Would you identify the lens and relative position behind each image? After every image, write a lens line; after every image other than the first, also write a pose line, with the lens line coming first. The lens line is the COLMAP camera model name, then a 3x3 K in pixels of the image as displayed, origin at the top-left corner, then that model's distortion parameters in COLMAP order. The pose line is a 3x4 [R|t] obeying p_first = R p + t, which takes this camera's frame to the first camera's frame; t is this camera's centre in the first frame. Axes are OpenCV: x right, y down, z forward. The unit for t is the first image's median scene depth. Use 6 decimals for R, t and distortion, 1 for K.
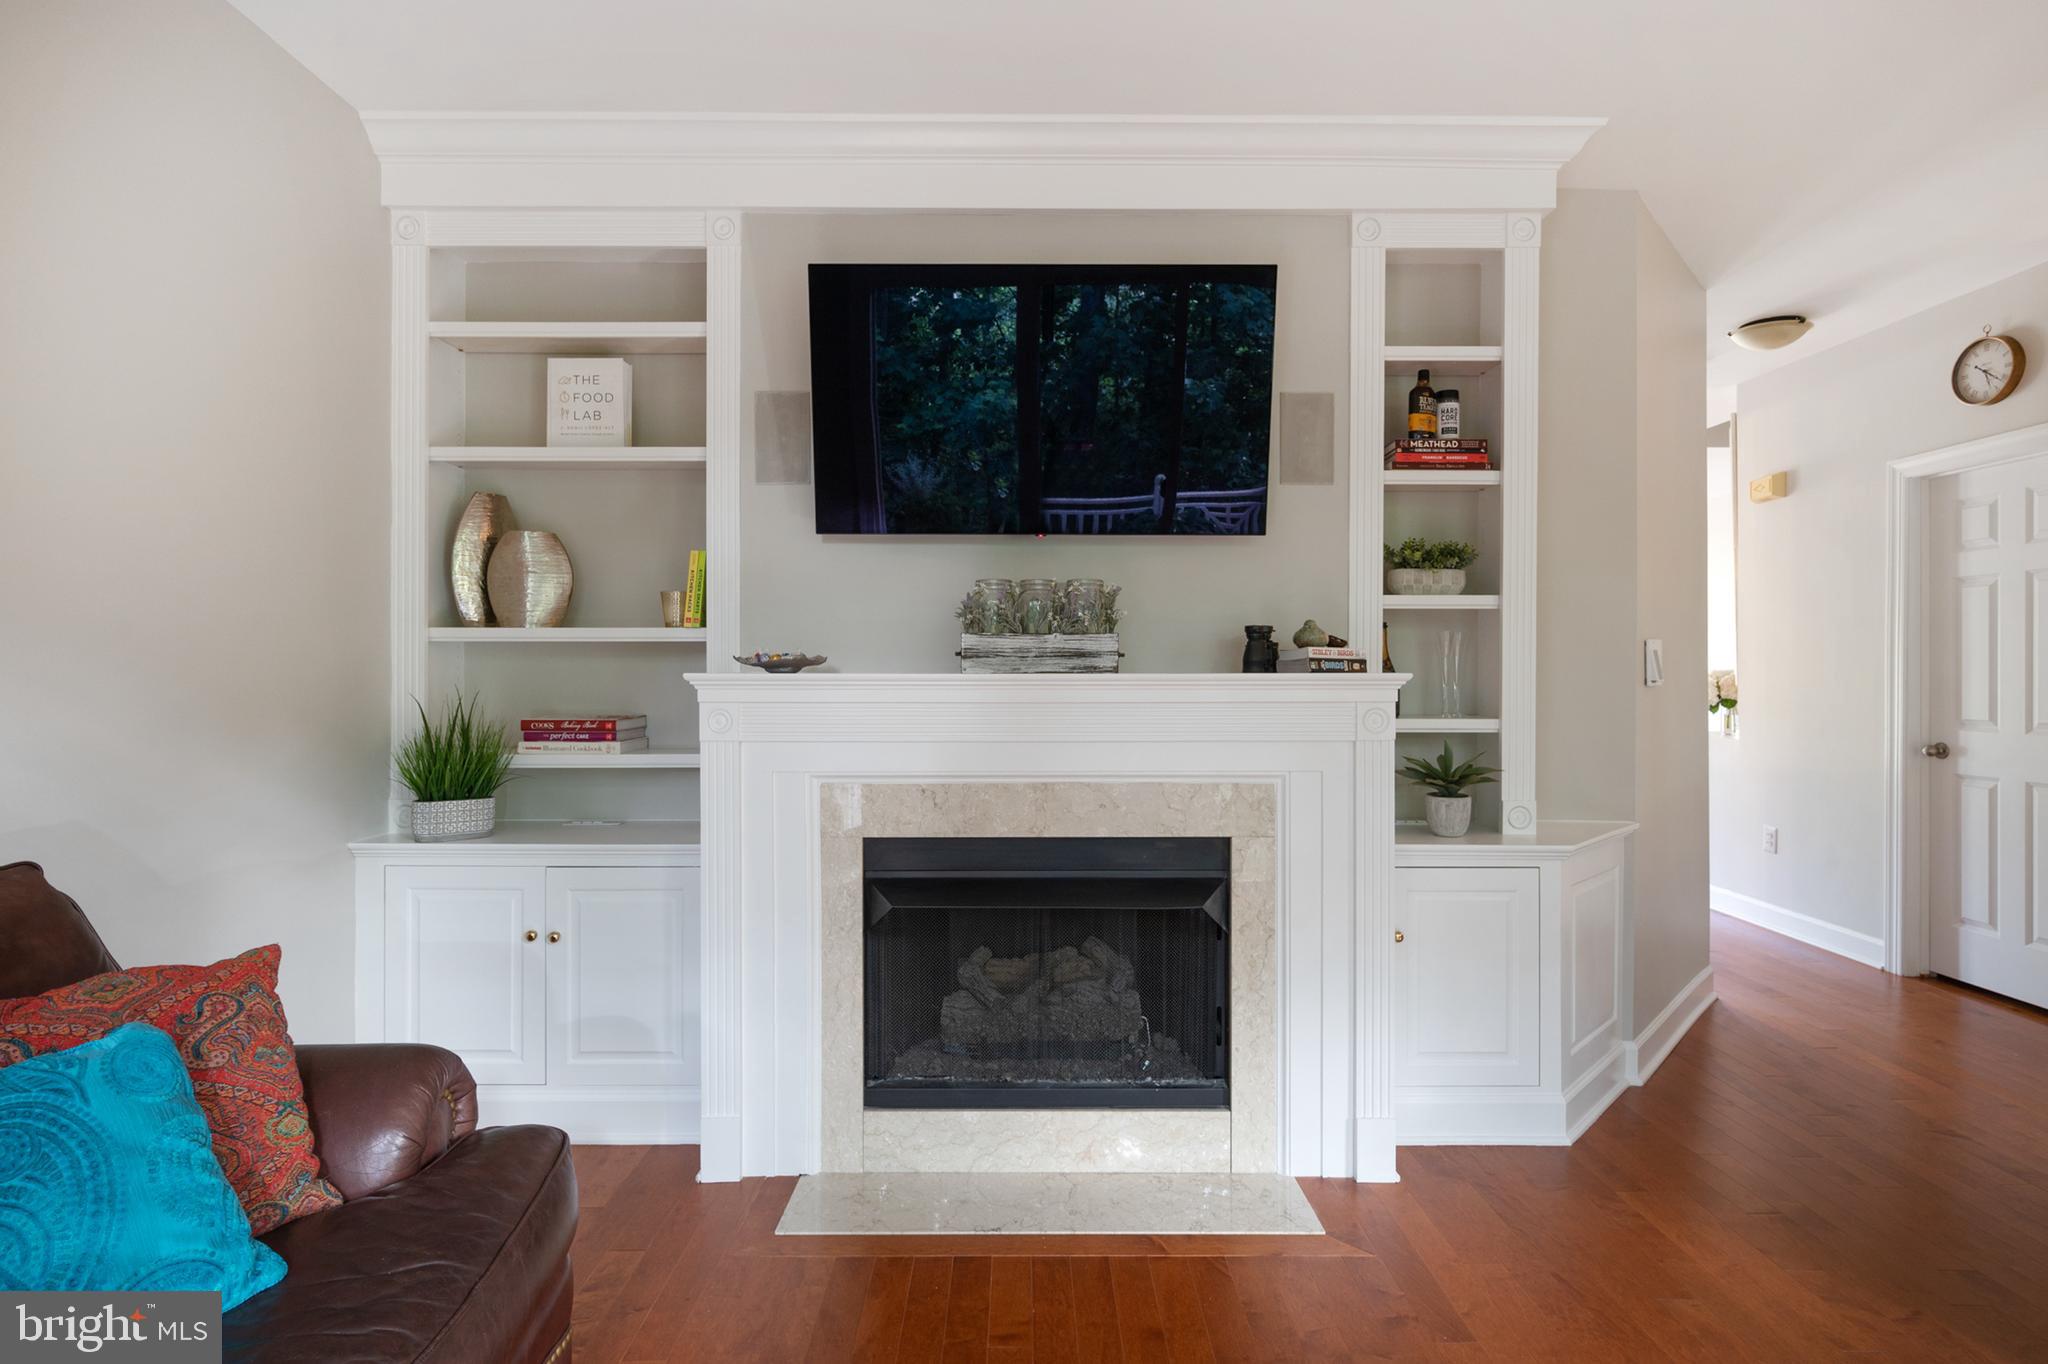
lens RADIAL K [[1012.9, 0, 1021.1], [0, 1012.9, 671.8], [0, 0, 1]] dist [0.000734, 0.000263]
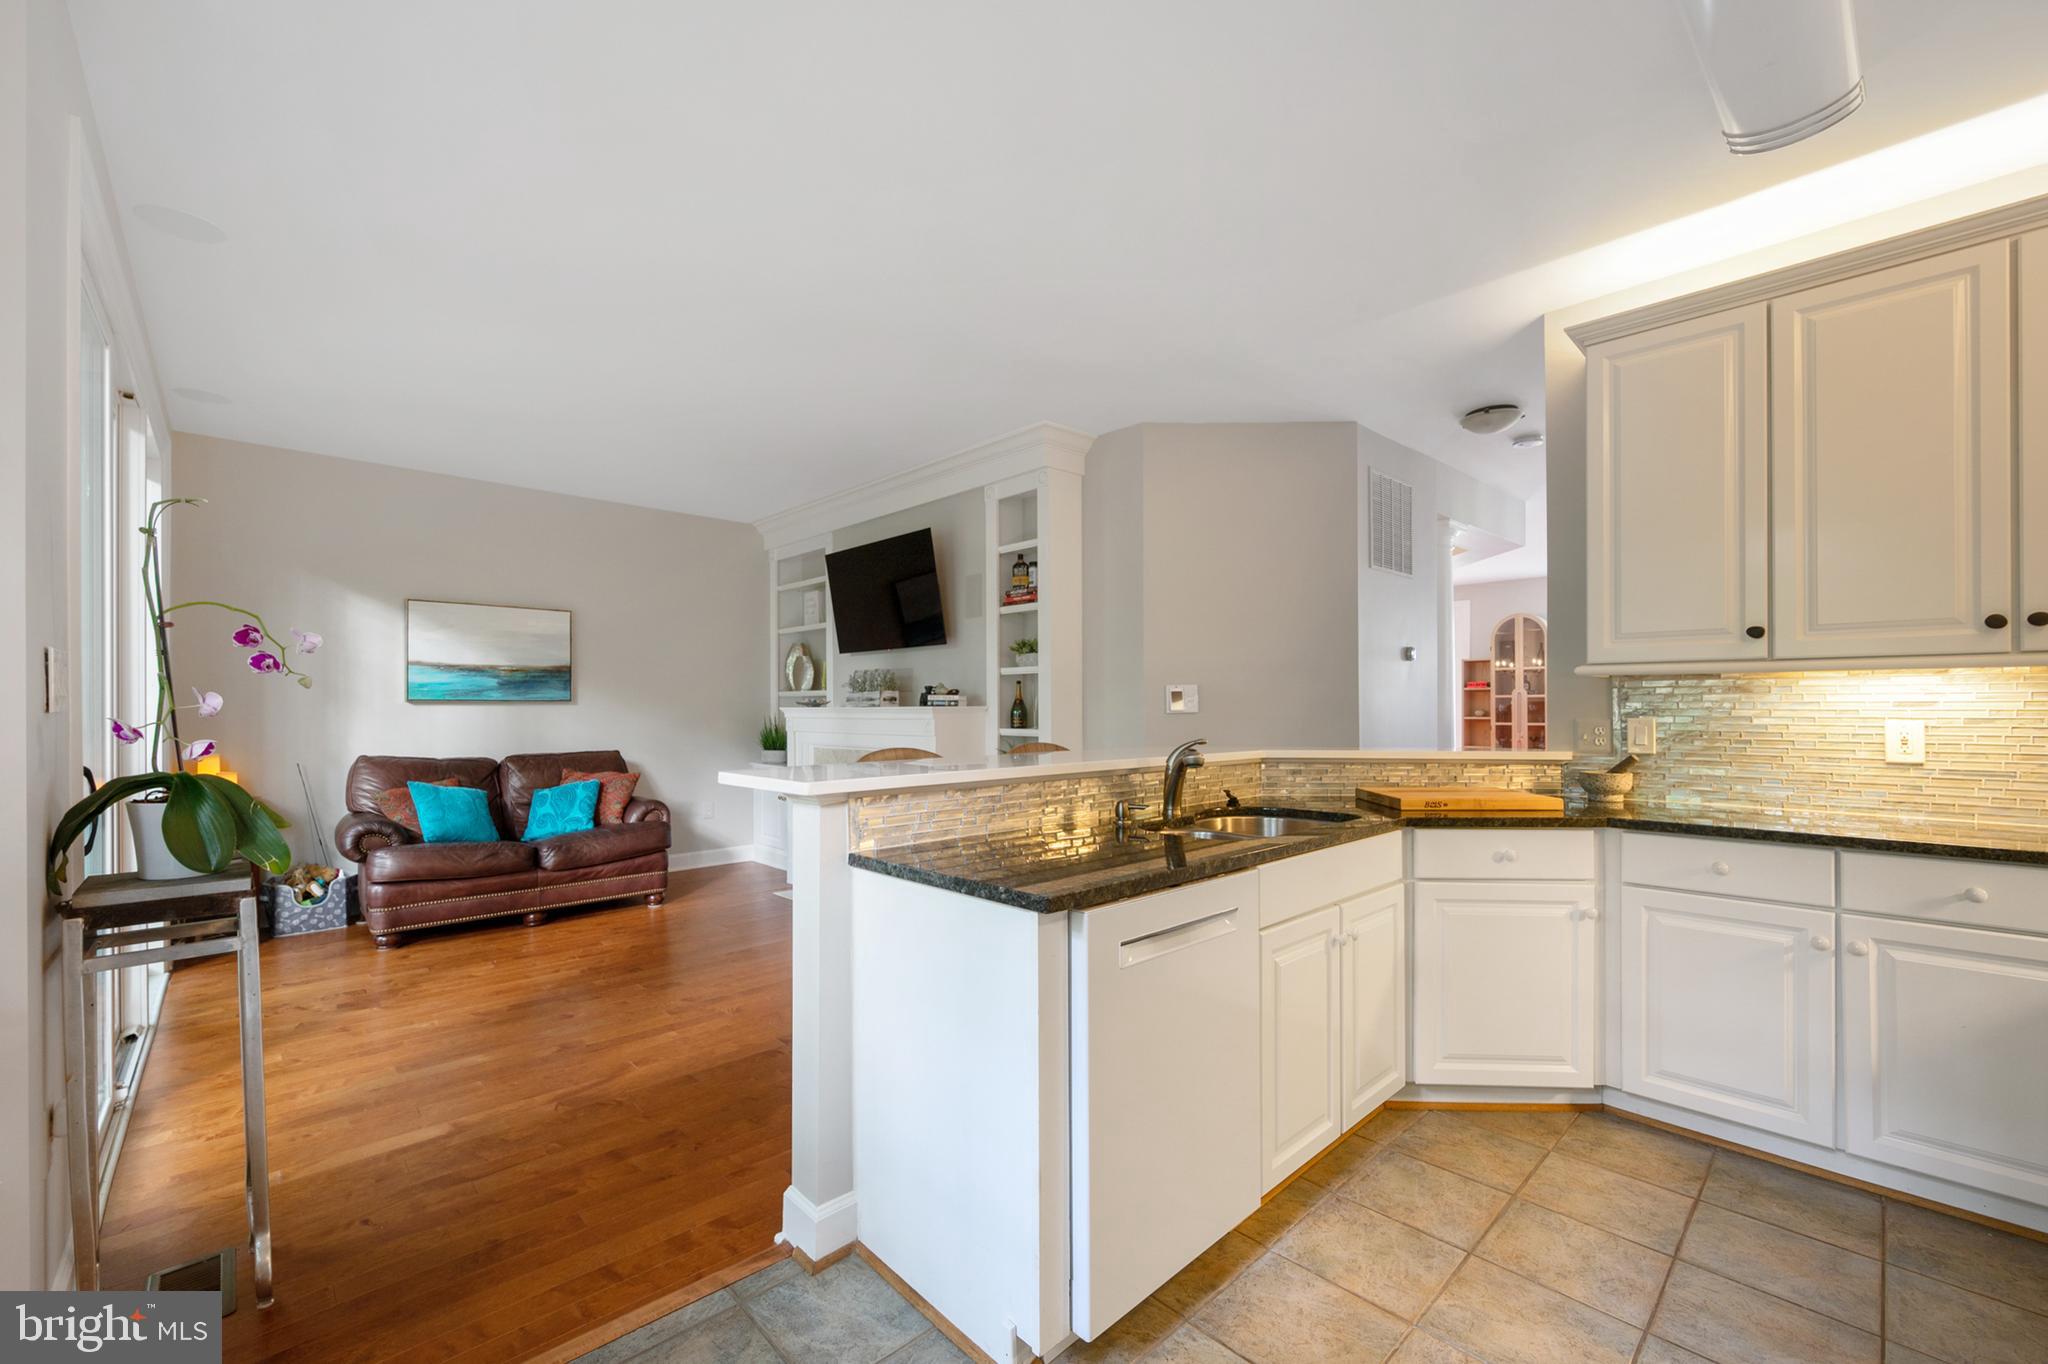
lens RADIAL K [[817.0, 0, 1015.0], [0, 817.0, 703.4], [0, 0, 1]] dist [0.000619, -0.000199]
pose [[0.685236, -0.006378, -0.728293, 1.681061], [0.007293, 0.999972, -0.001896, -0.001489], [0.728284, -0.004012, 0.685263, -0.116668]]
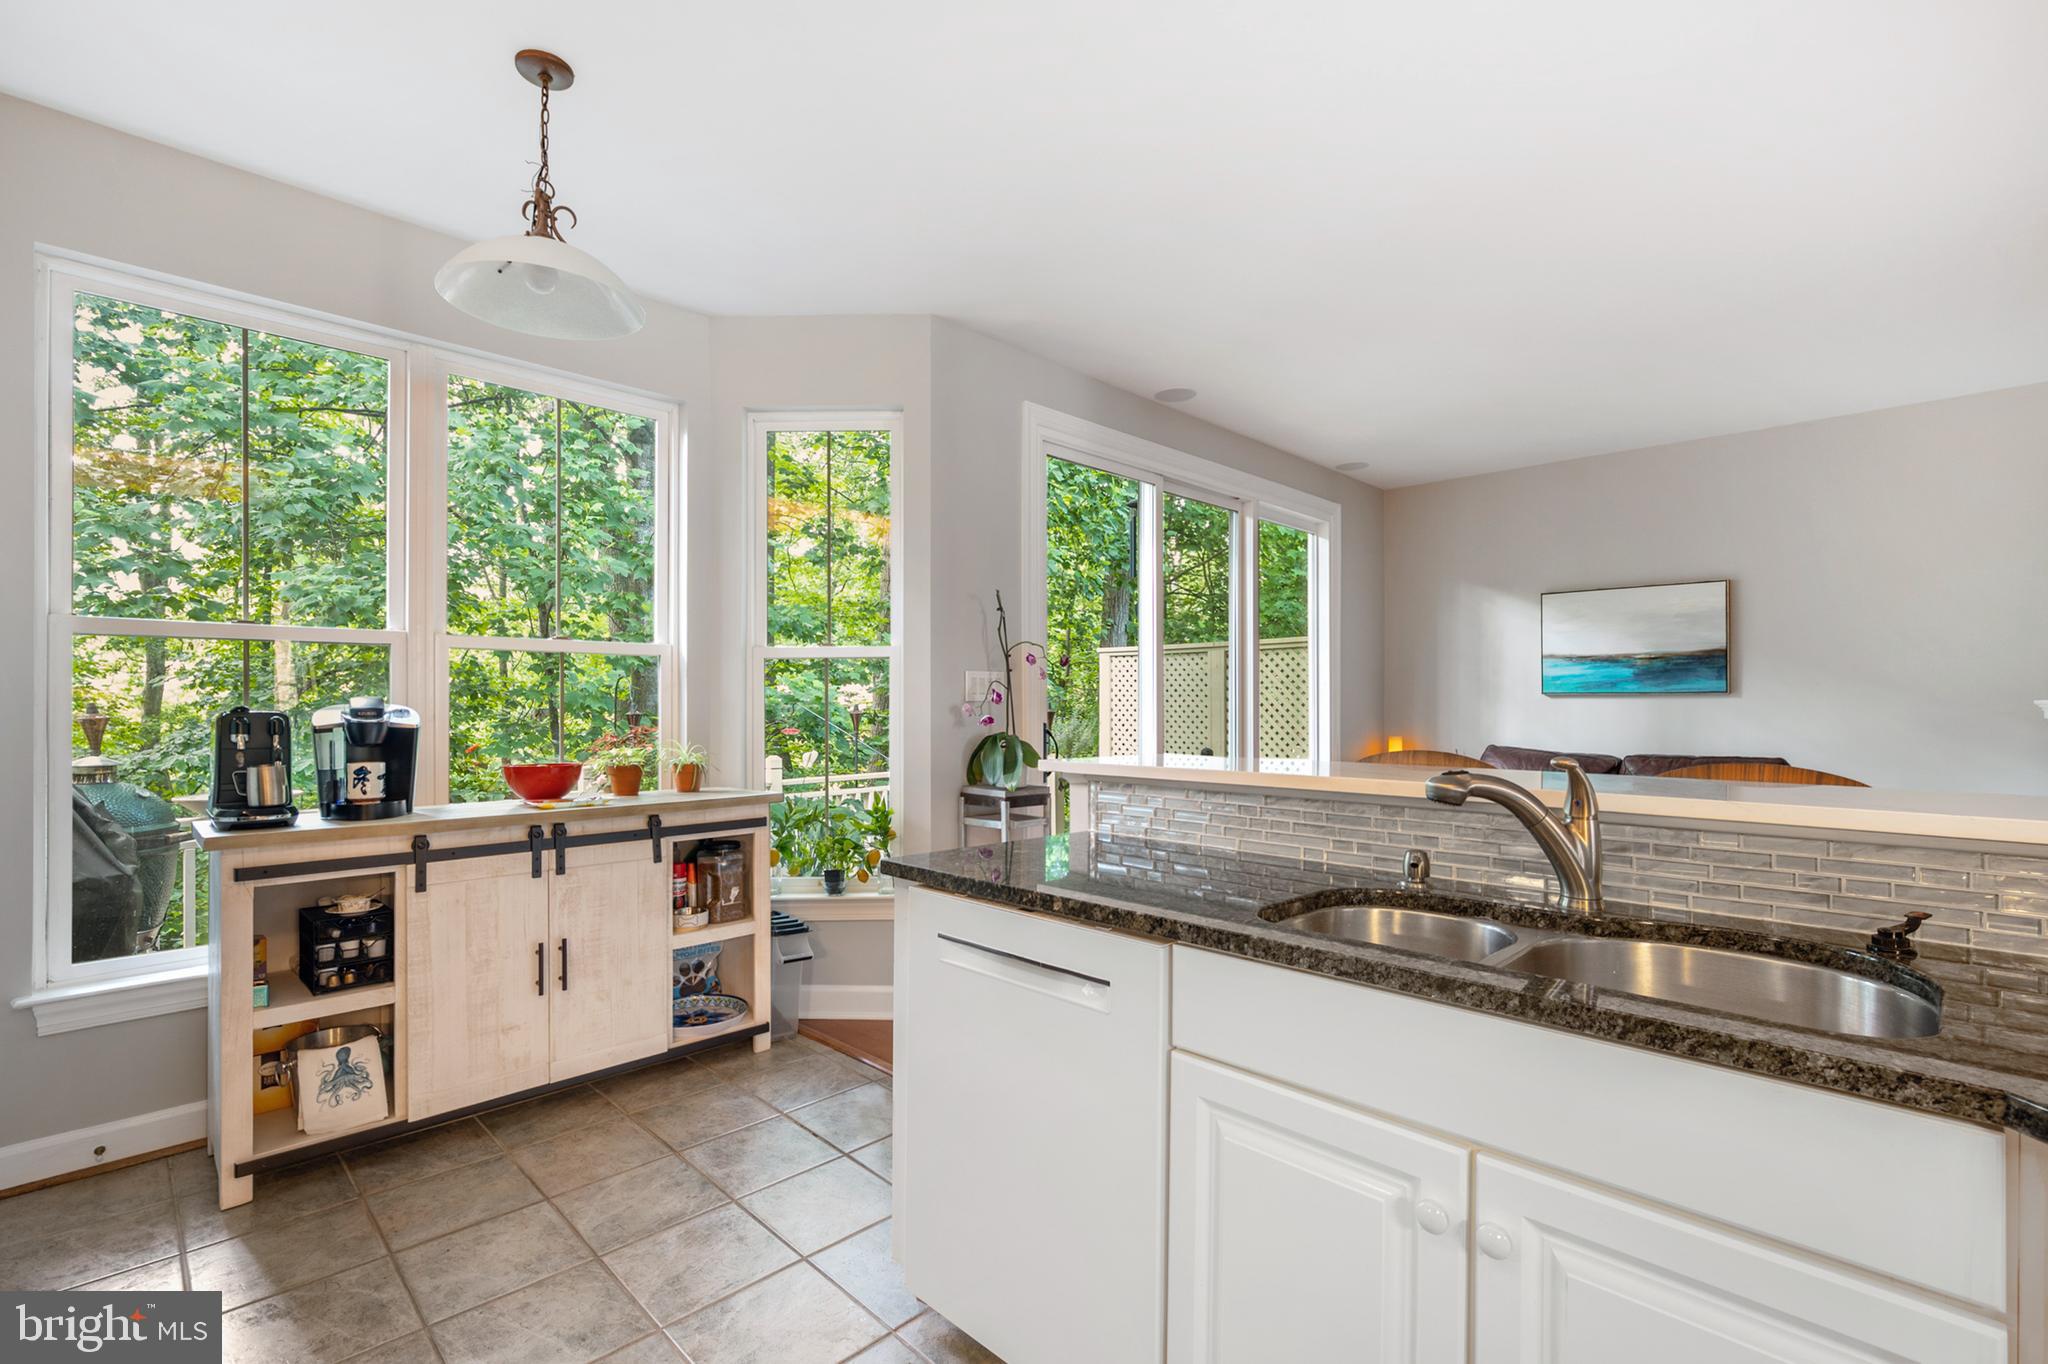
lens RADIAL K [[913.2, 0, 1020.7], [0, 913.2, 705.1], [0, 0, 1]] dist [-0.000313, -0.000041]
pose [[-0.707752, -0.002727, -0.706456, 1.712288], [0.001054, 0.999987, -0.004916, 0.013401], [0.706460, -0.004224, -0.707740, 0.800100]]
